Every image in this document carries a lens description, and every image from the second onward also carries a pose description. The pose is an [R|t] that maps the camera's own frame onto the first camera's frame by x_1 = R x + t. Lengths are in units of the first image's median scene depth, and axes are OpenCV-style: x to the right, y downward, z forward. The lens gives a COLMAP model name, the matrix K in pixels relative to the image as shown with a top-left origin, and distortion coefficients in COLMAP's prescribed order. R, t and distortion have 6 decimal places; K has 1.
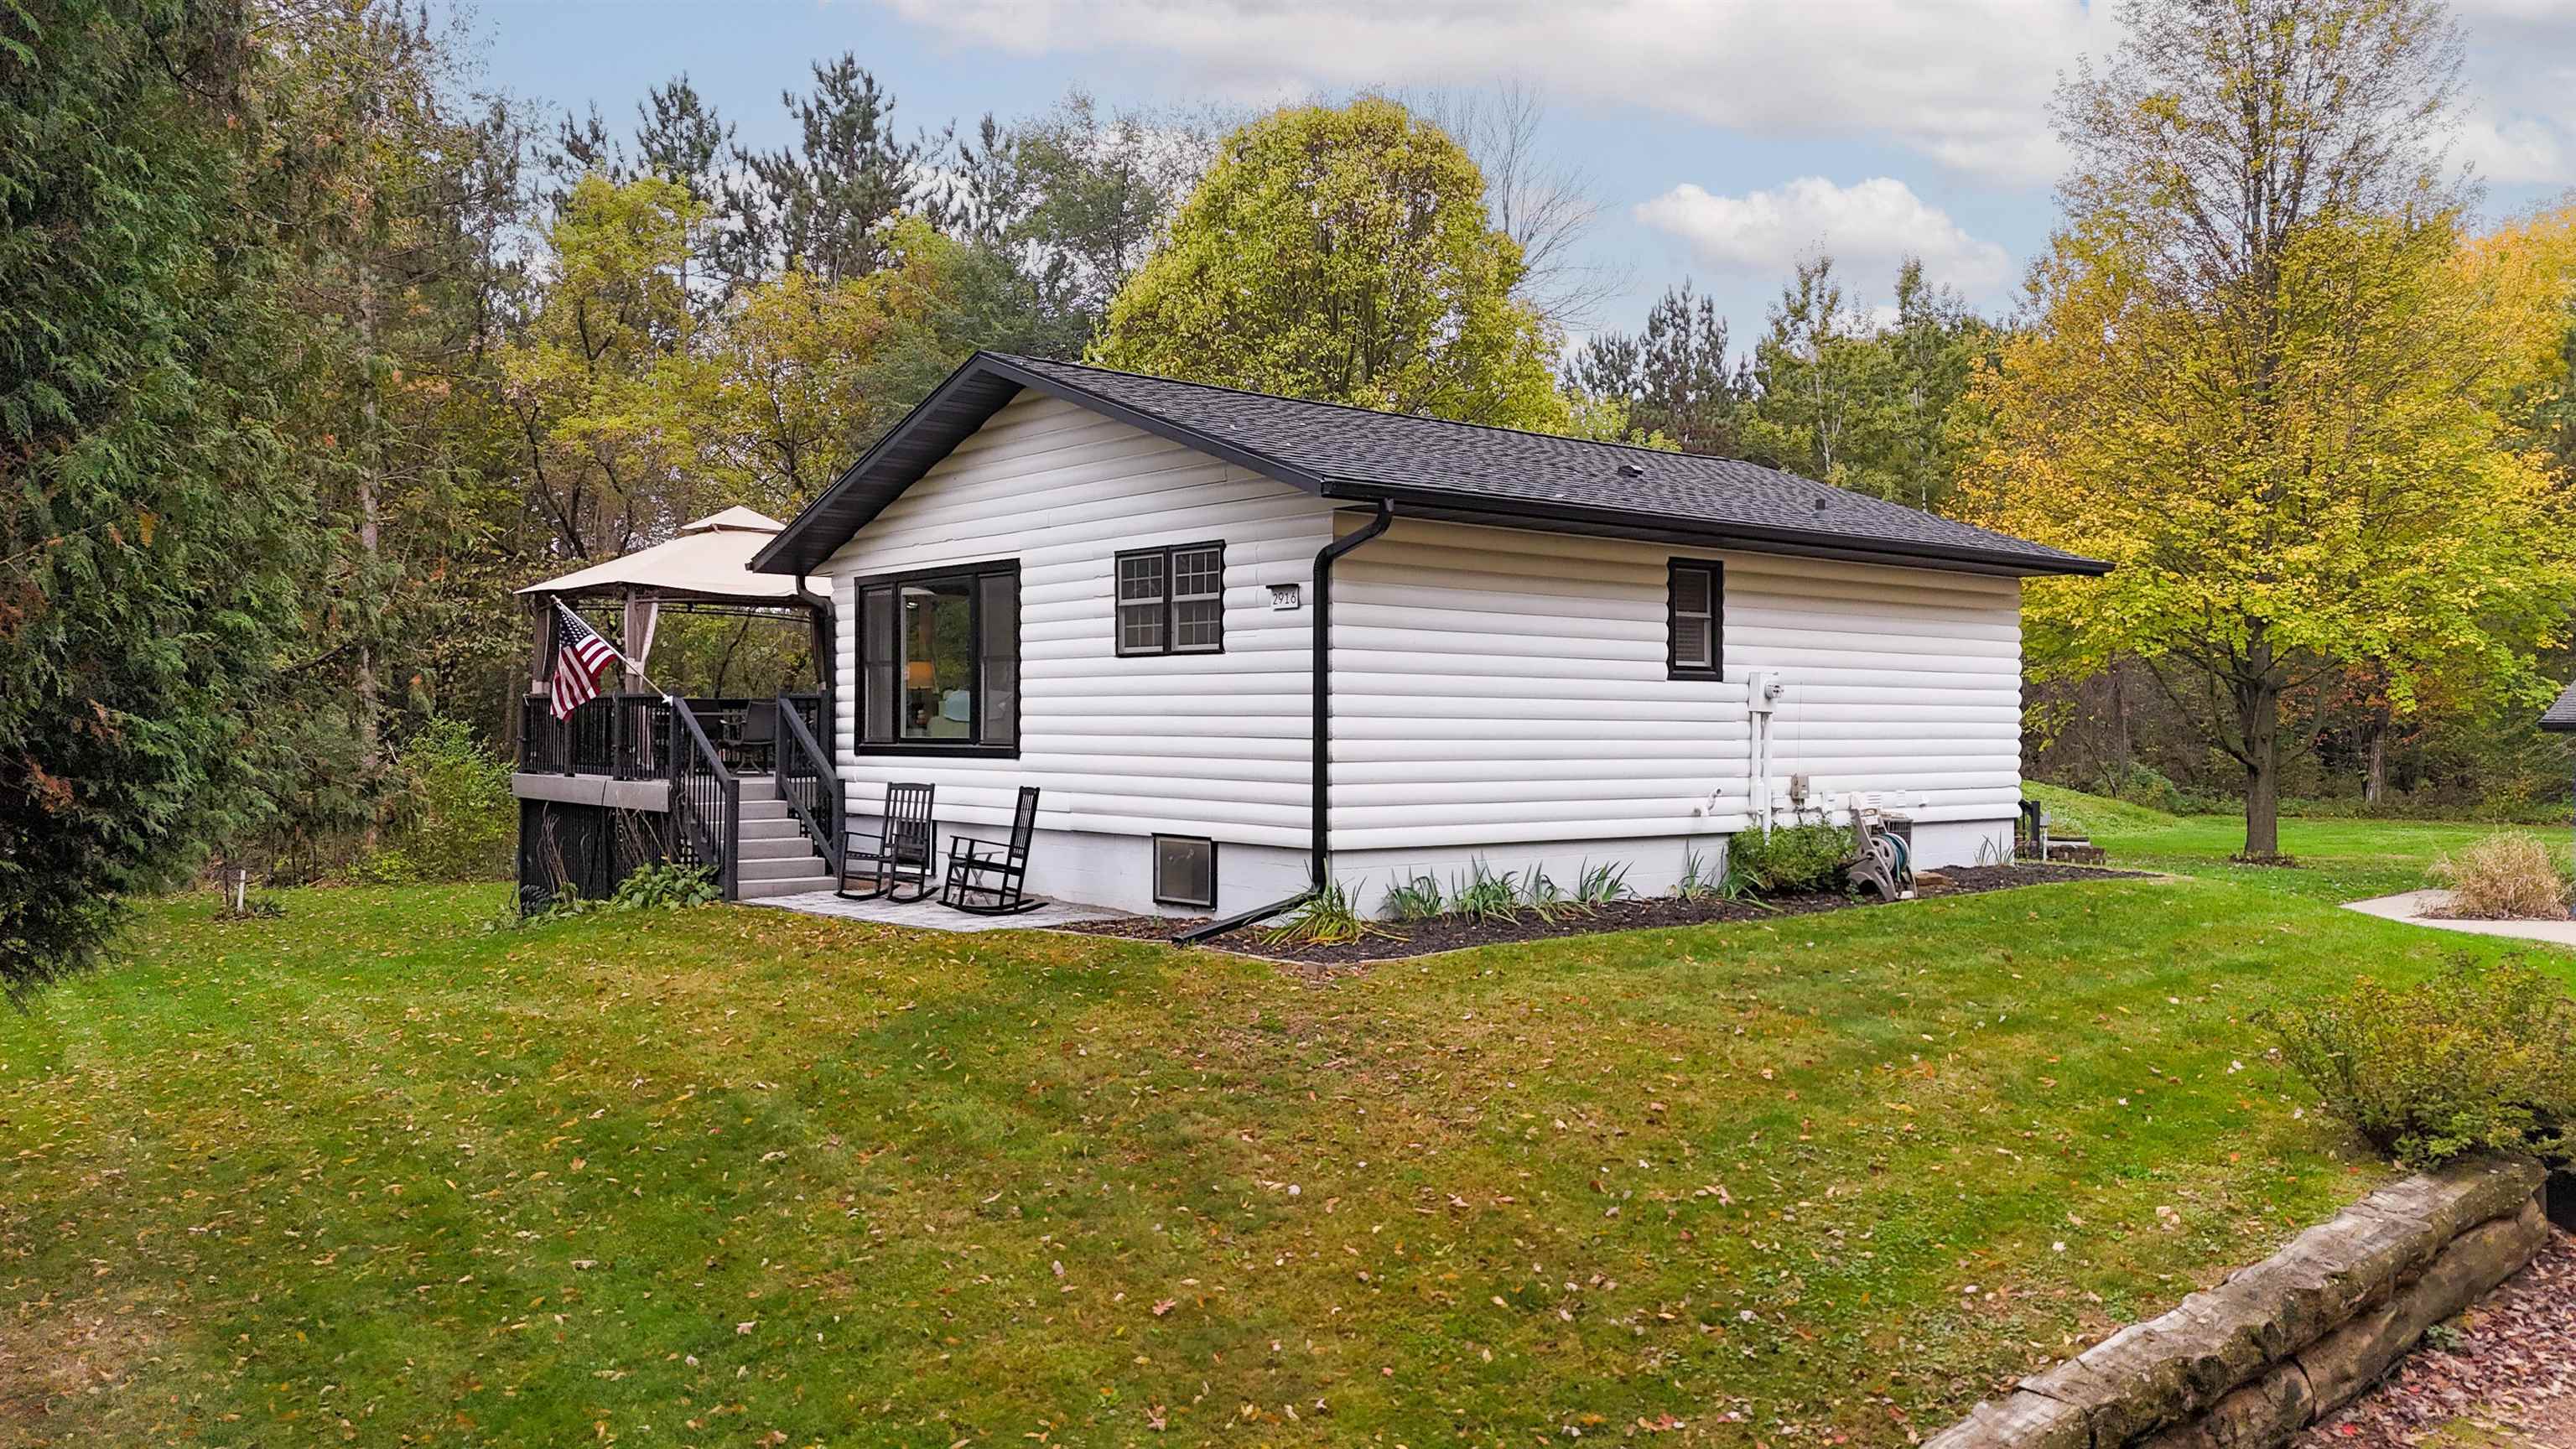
lens RADIAL K [[1902.1, 0, 1288.0], [0, 1902.1, 724.5], [0, 0, 1]] dist [0.141984, -0.179162]
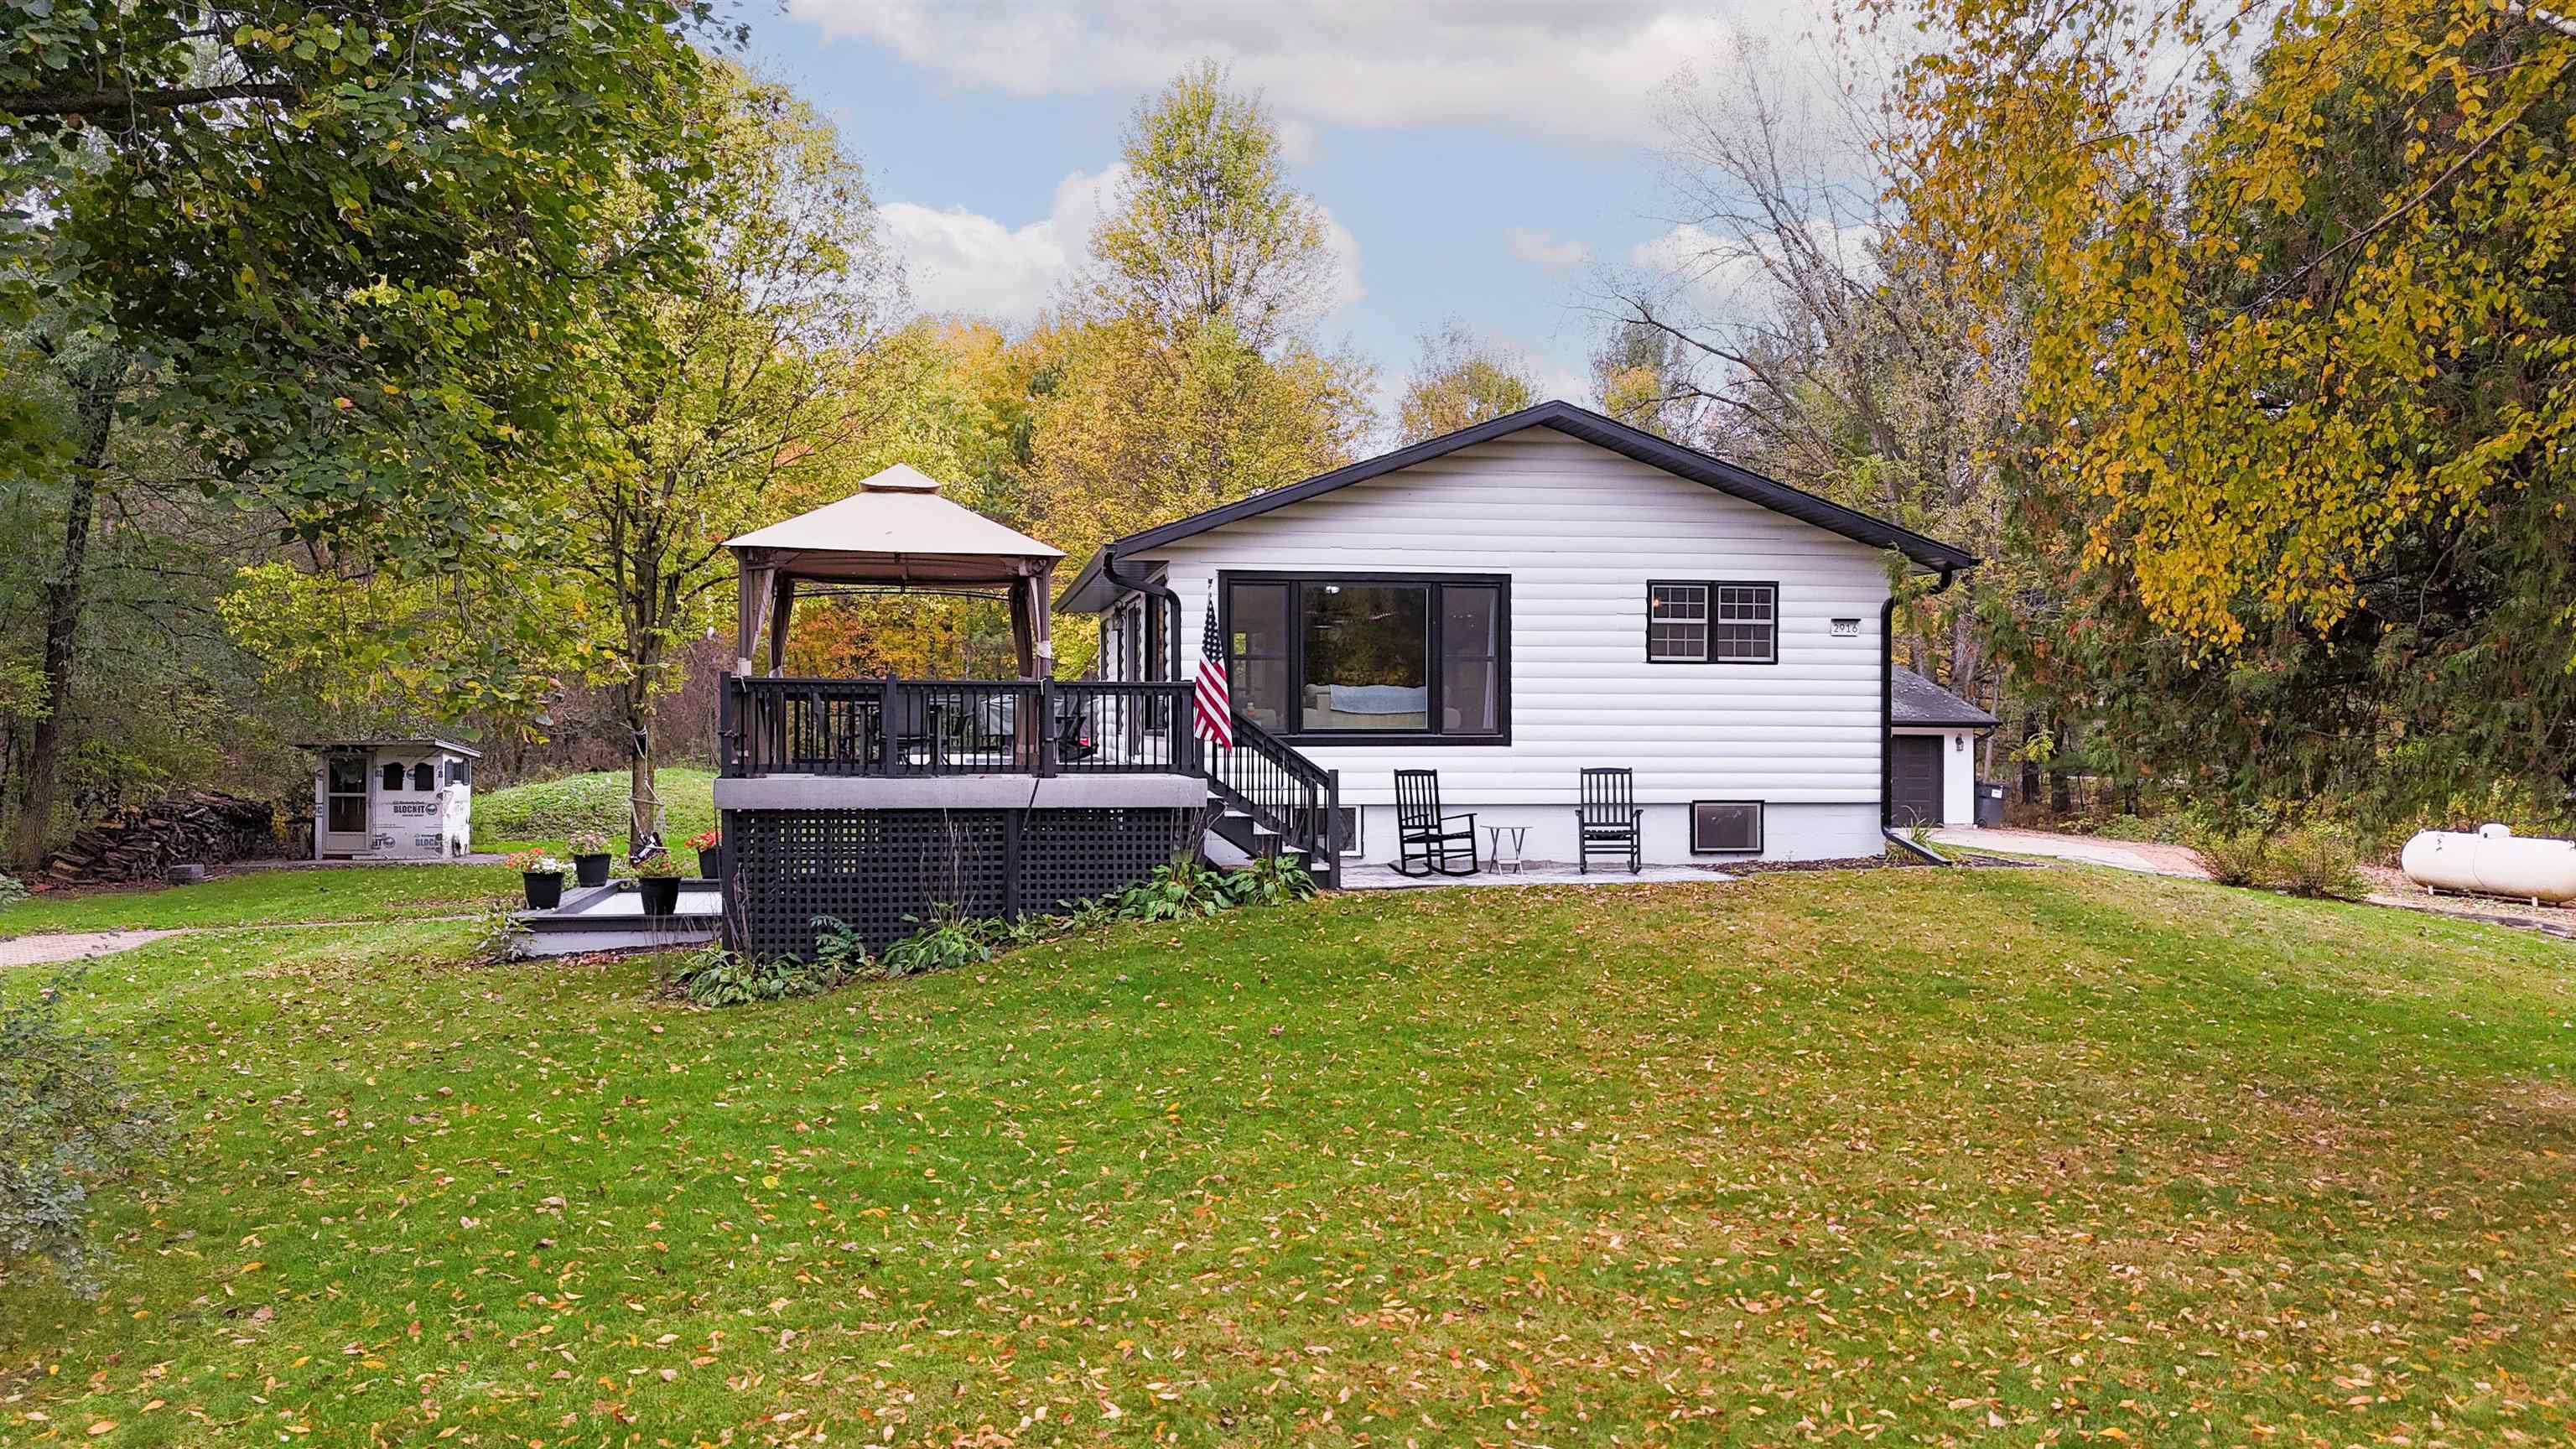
lens RADIAL K [[1902.1, 0, 1288.0], [0, 1902.1, 724.5], [0, 0, 1]] dist [0.141984, -0.179162]
pose [[0.541146, -0.023355, 0.840604, -1.100856], [-0.006982, 0.999455, 0.032263, -0.029100], [-0.840900, -0.023328, 0.540688, 0.437609]]
